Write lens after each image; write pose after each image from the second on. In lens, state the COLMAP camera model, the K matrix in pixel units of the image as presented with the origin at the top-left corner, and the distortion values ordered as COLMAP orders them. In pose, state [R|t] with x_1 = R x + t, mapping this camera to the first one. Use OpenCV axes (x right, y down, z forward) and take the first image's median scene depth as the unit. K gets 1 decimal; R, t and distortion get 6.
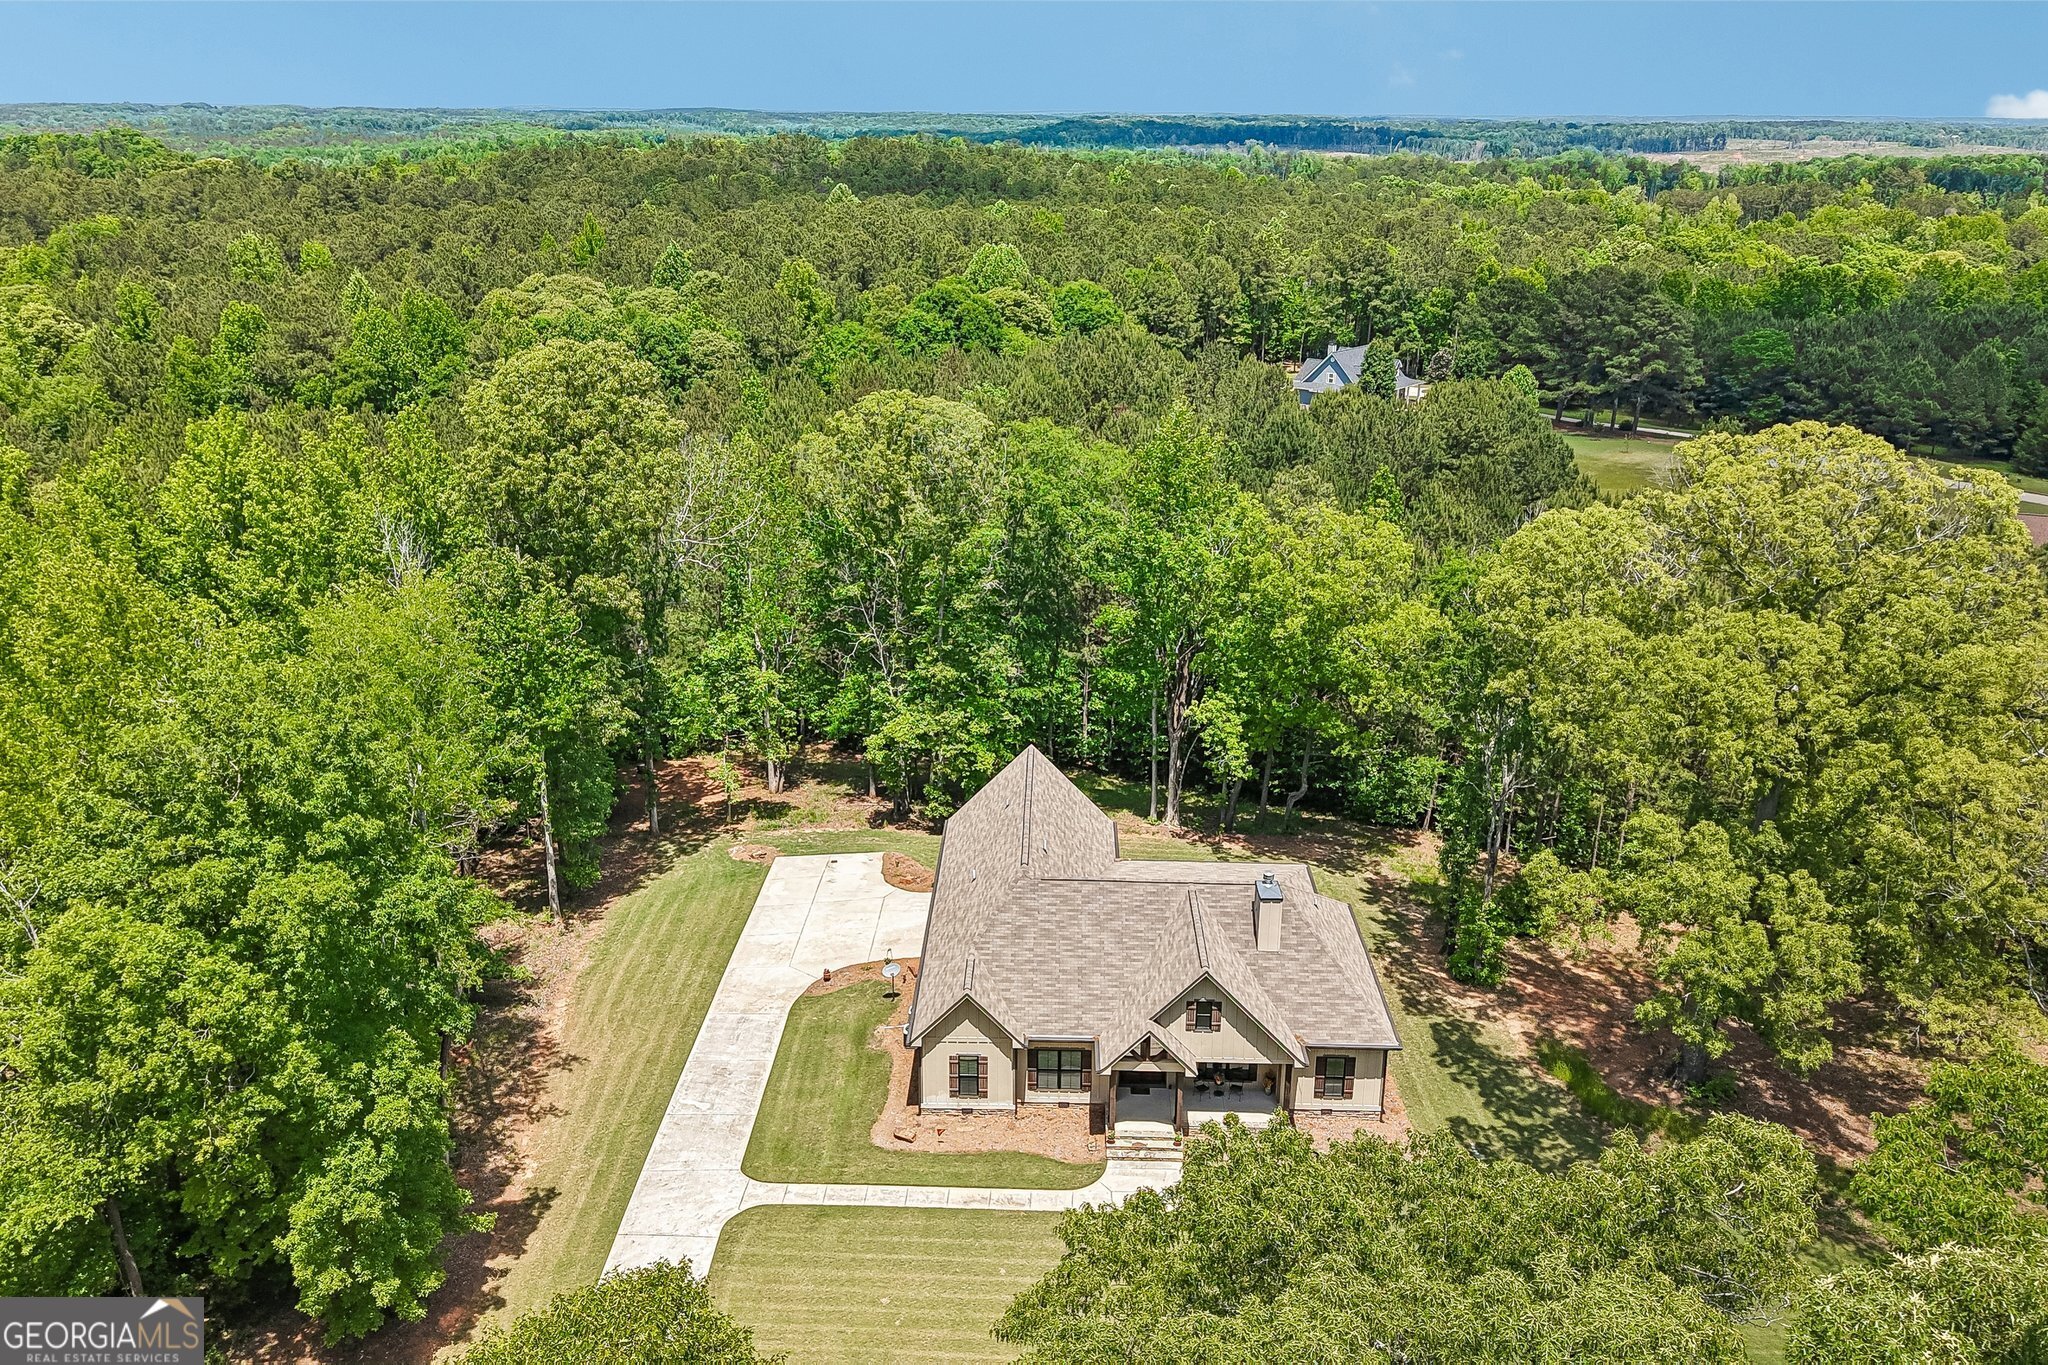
lens RADIAL K [[1600.2, 0, 1024.0], [0, 1600.2, 682.5], [0, 0, 1]] dist [0.058167, -0.106582]
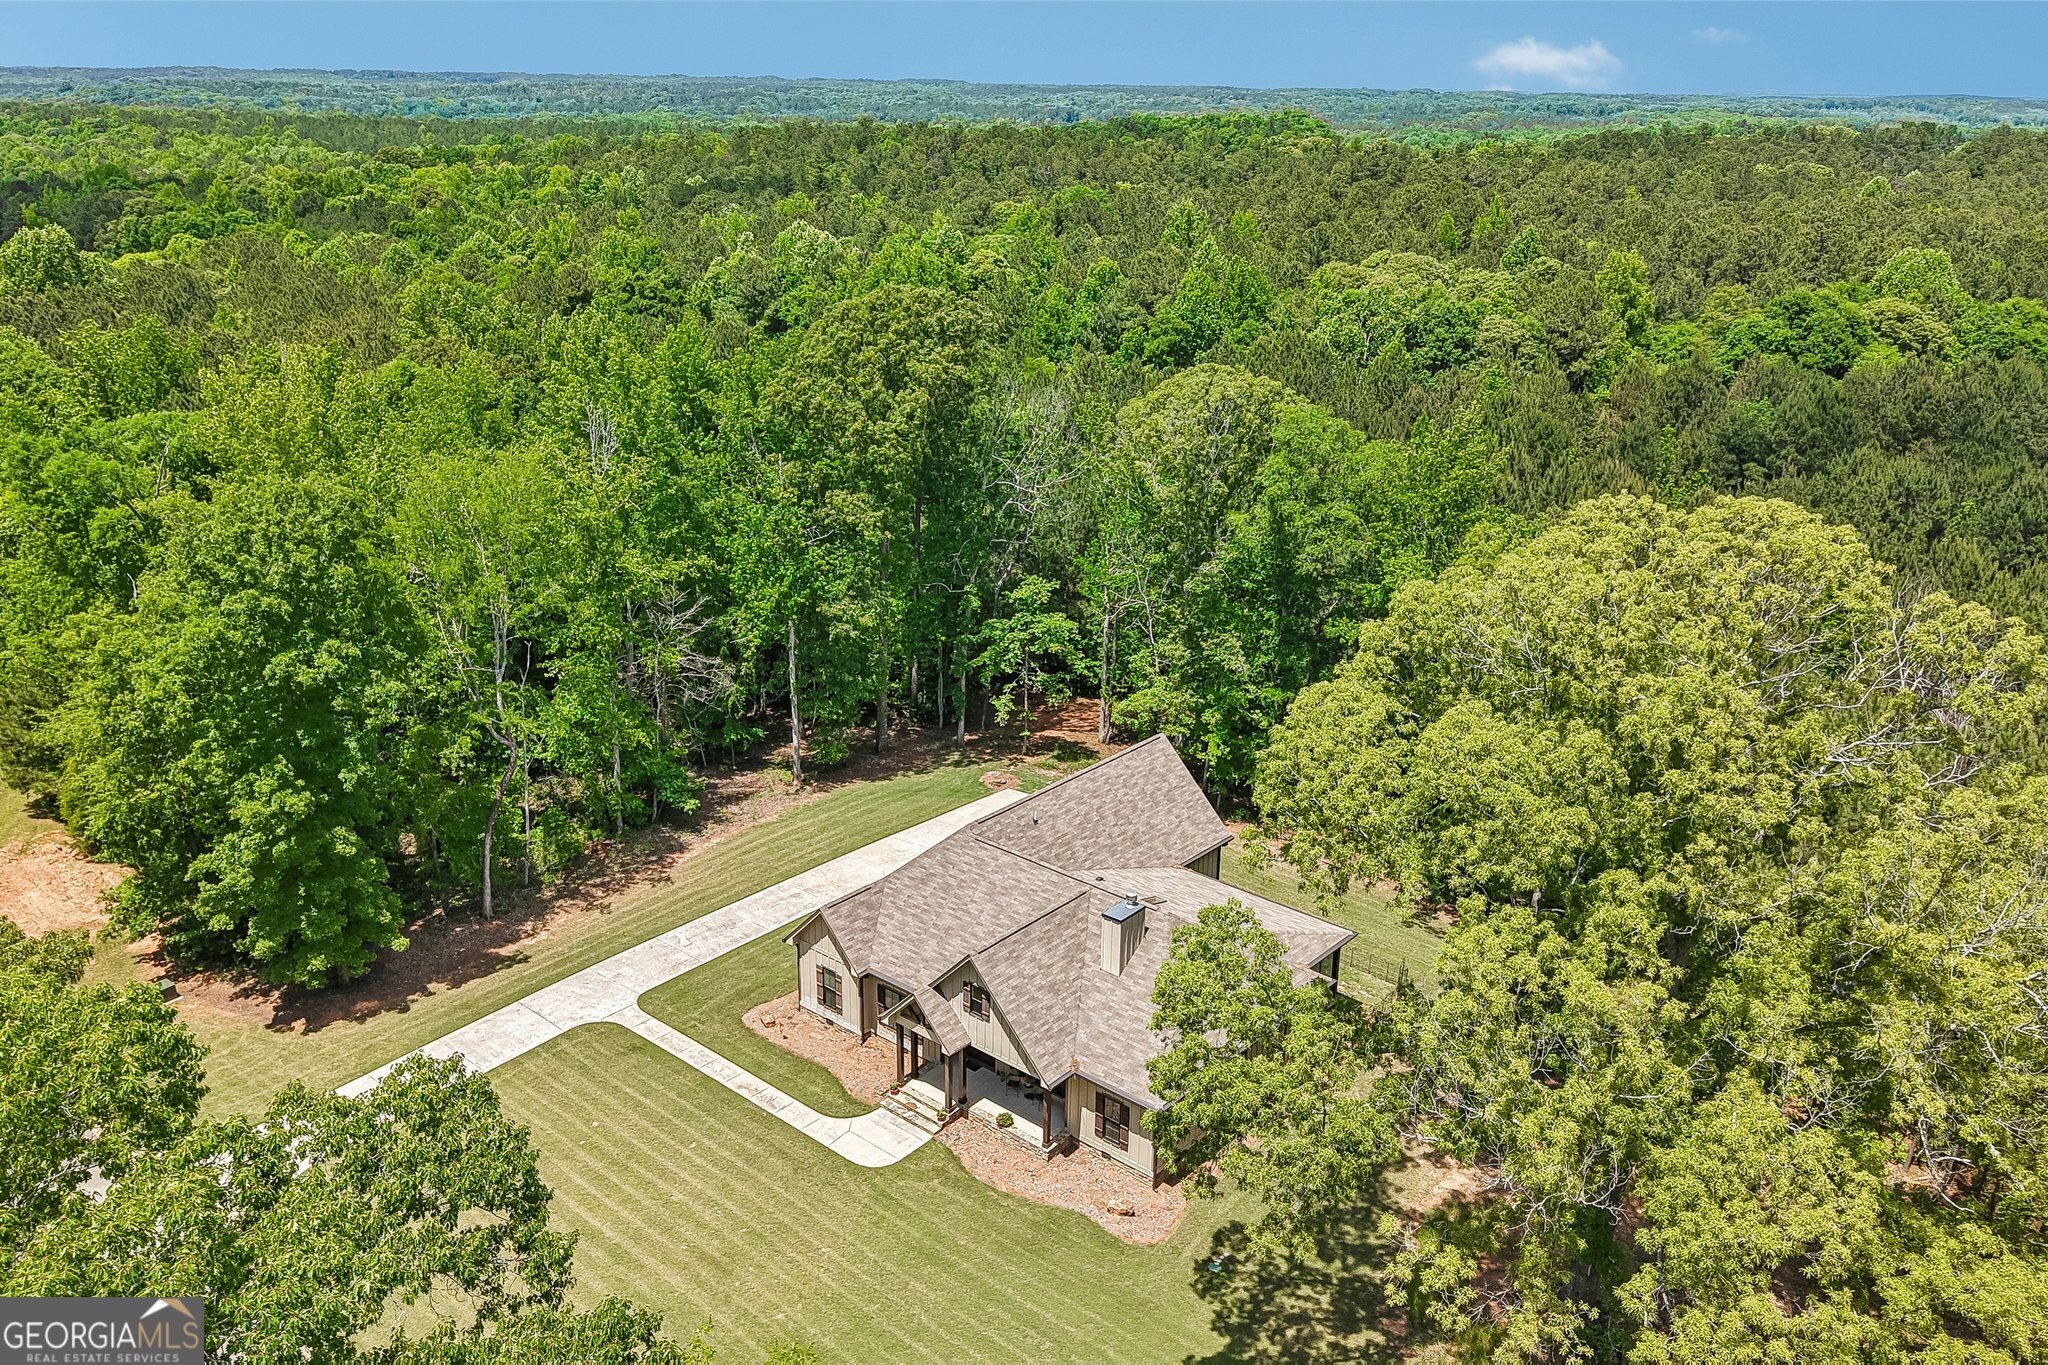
lens RADIAL K [[1601.1, 0, 1034.7], [0, 1601.1, 674.7], [0, 0, 1]] dist [0.062183, -0.109848]
pose [[0.780684, 0.215485, -0.586600, 0.500363], [-0.213678, 0.974137, 0.073469, -0.049578], [0.587260, 0.067987, 0.806538, 0.160798]]
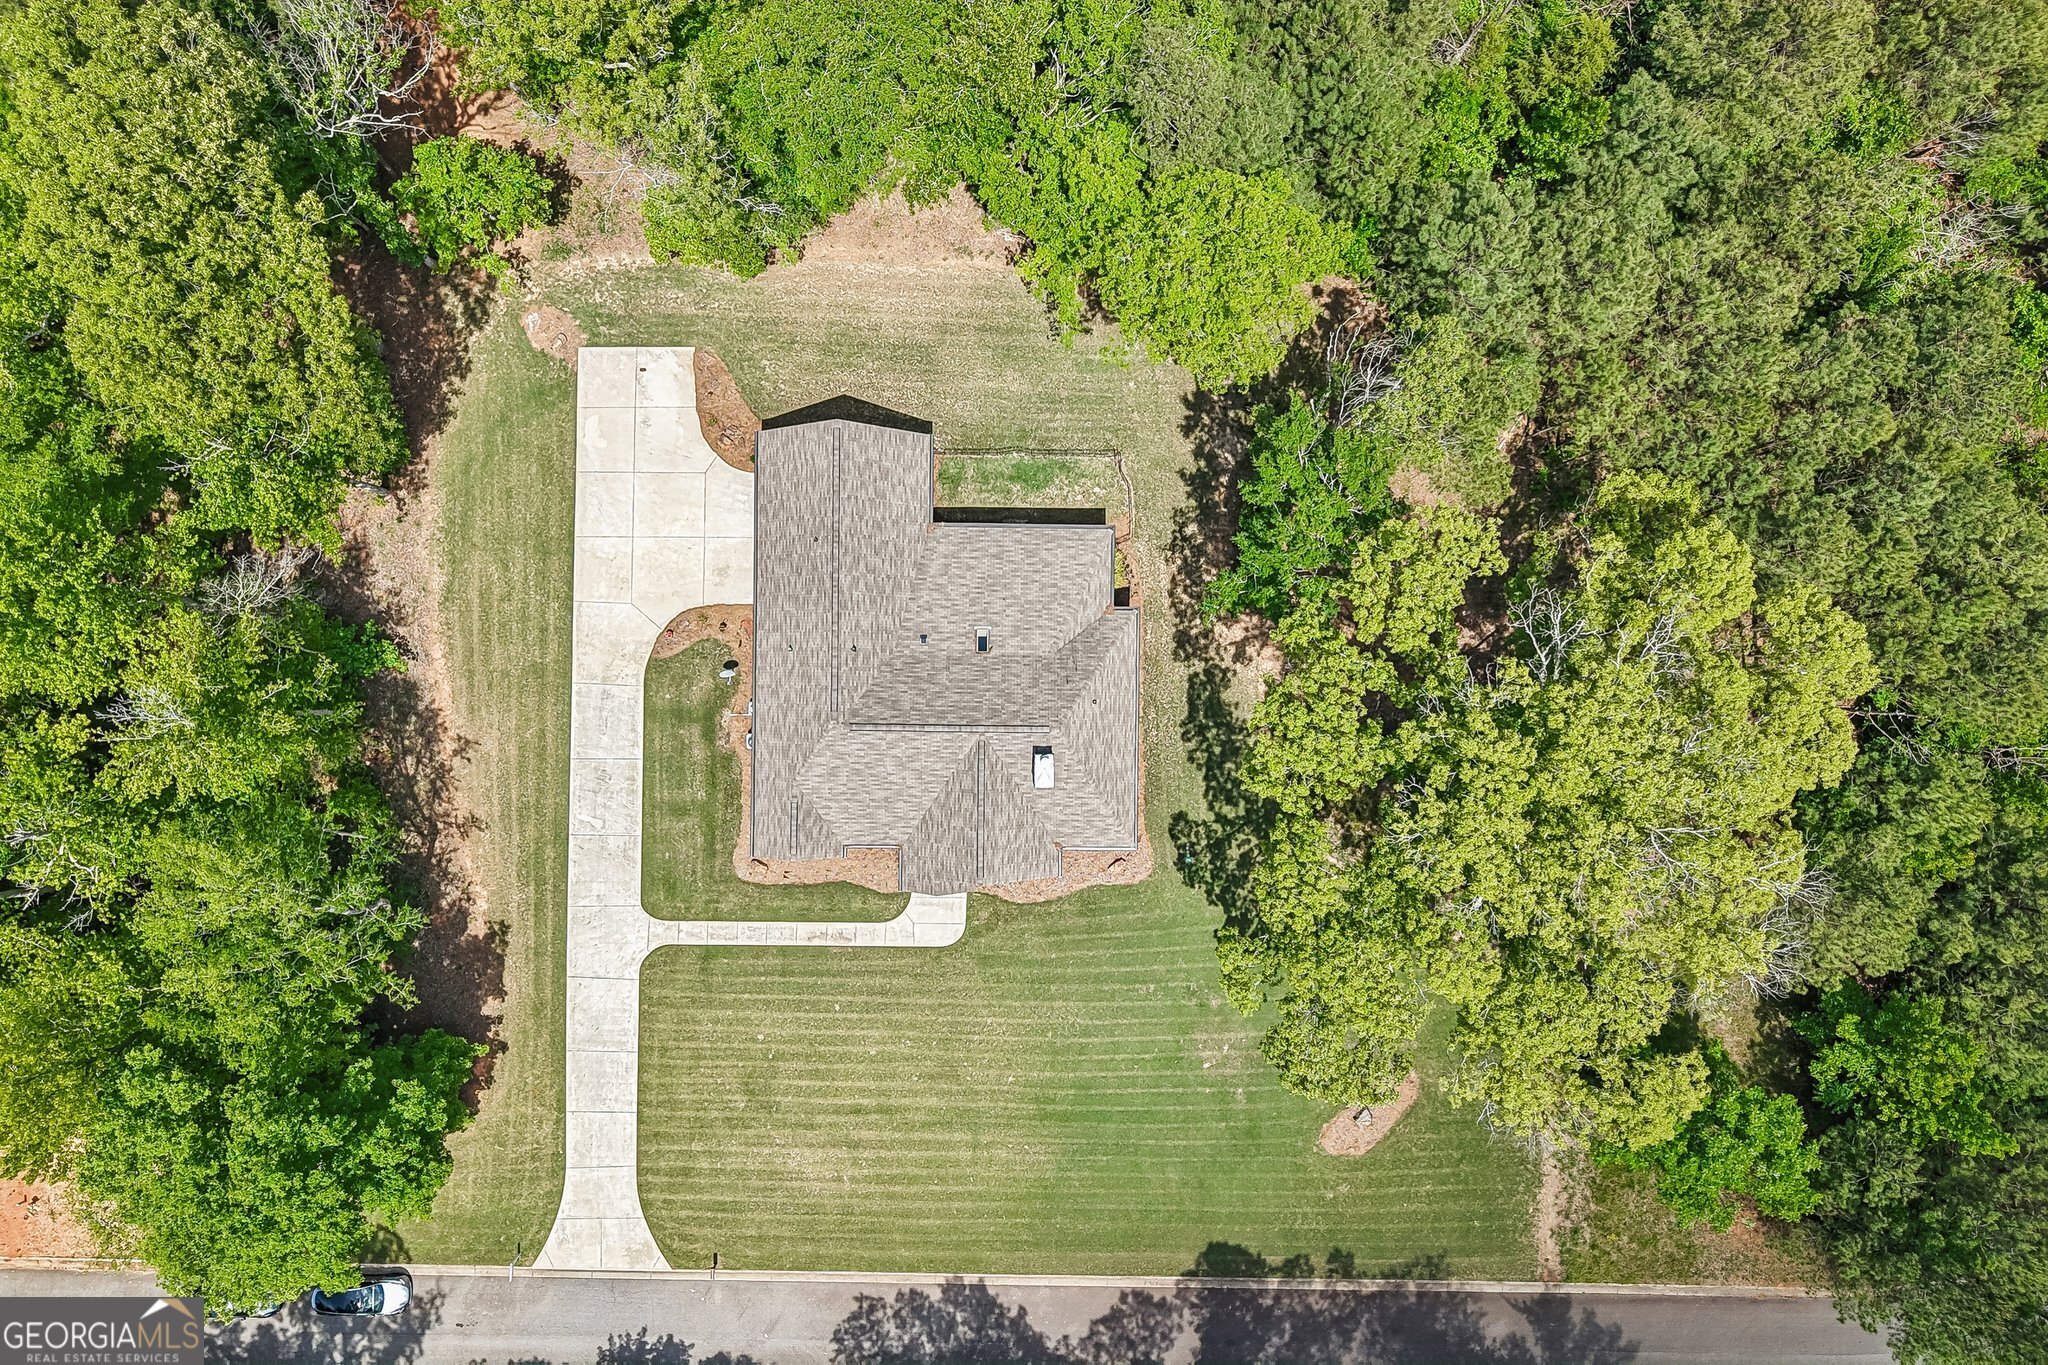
lens RADIAL K [[1600.2, 0, 1024.0], [0, 1600.2, 682.5], [0, 0, 1]] dist [0.058167, -0.106582]
pose [[0.997438, -0.012394, 0.070461, 0.039763], [-0.062348, 0.332431, 0.941064, -0.783977], [-0.035087, -0.943046, 0.330807, 0.533015]]
